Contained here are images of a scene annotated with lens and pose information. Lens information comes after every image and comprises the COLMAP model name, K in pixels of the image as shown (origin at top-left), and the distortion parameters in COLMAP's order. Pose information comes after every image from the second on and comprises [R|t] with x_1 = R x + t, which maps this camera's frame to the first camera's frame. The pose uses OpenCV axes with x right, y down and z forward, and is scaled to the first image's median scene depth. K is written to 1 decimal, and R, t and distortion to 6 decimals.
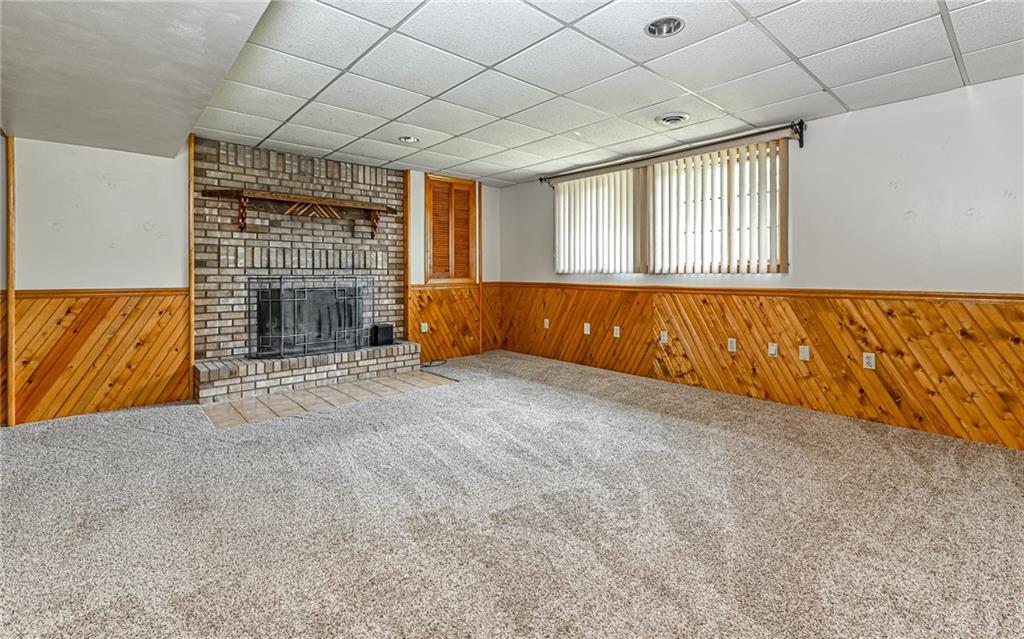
lens RADIAL K [[450.4, 0, 515.8], [0, 450.4, 281.6], [0, 0, 1]] dist [0.001217, 0.000084]
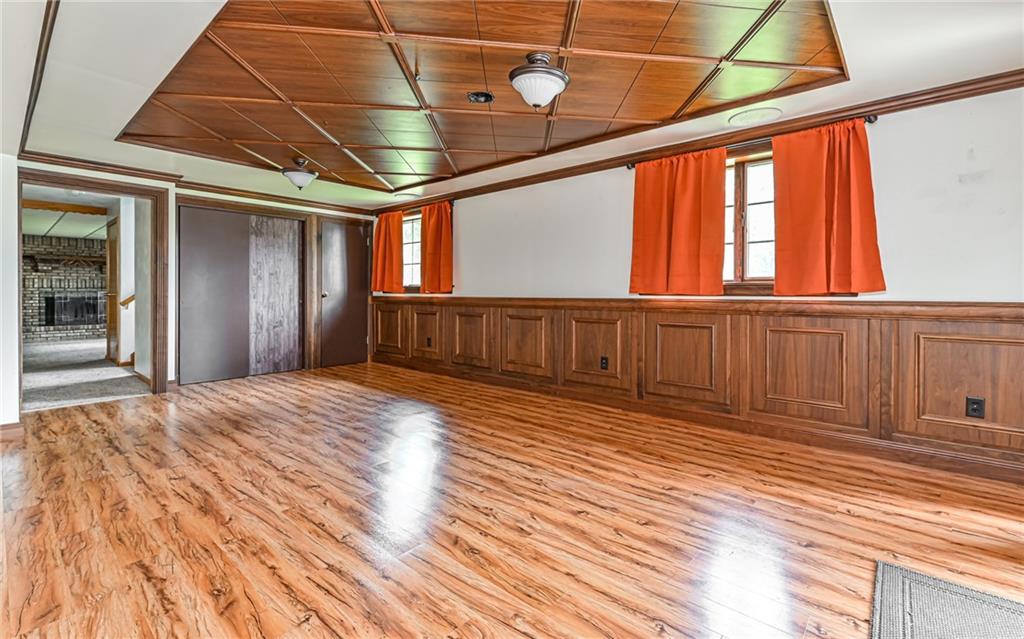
lens RADIAL K [[448.4, 0, 517.4], [0, 448.4, 296.1], [0, 0, 1]] dist [0.002314, -0.000051]
pose [[0.992096, 0.004456, 0.125398, 1.574109], [-0.003195, 0.999942, -0.010253, 0.029263], [-0.125437, 0.009772, 0.992053, -1.623835]]
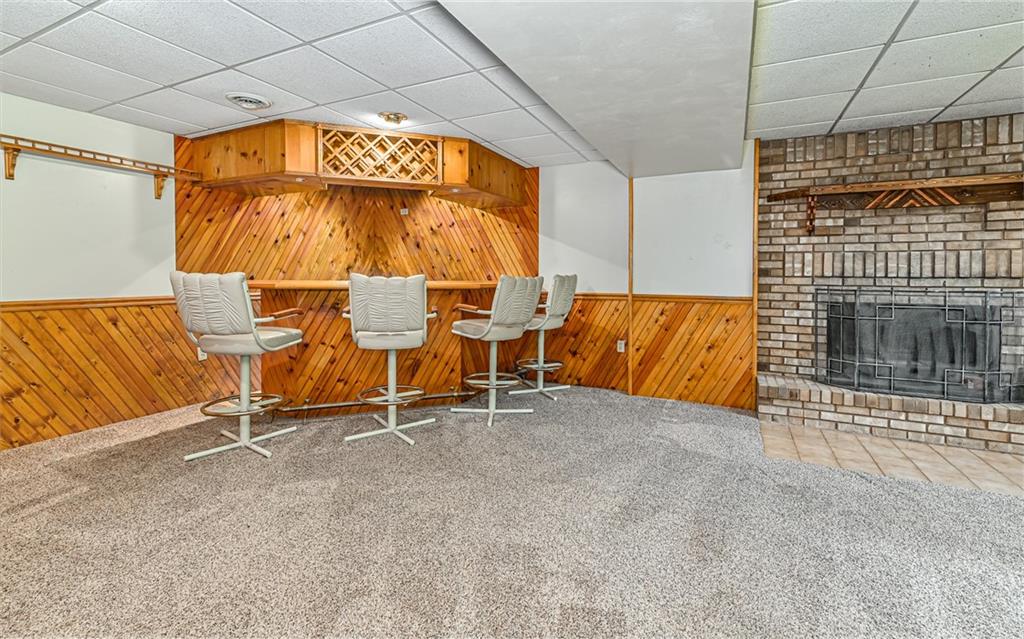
lens RADIAL K [[450.4, 0, 515.8], [0, 450.4, 281.6], [0, 0, 1]] dist [0.001217, 0.000084]
pose [[0.377878, 0.015182, -0.925731, -0.011152], [-0.020708, 0.999754, 0.007943, -0.016306], [0.925624, 0.016169, 0.378100, 0.140105]]
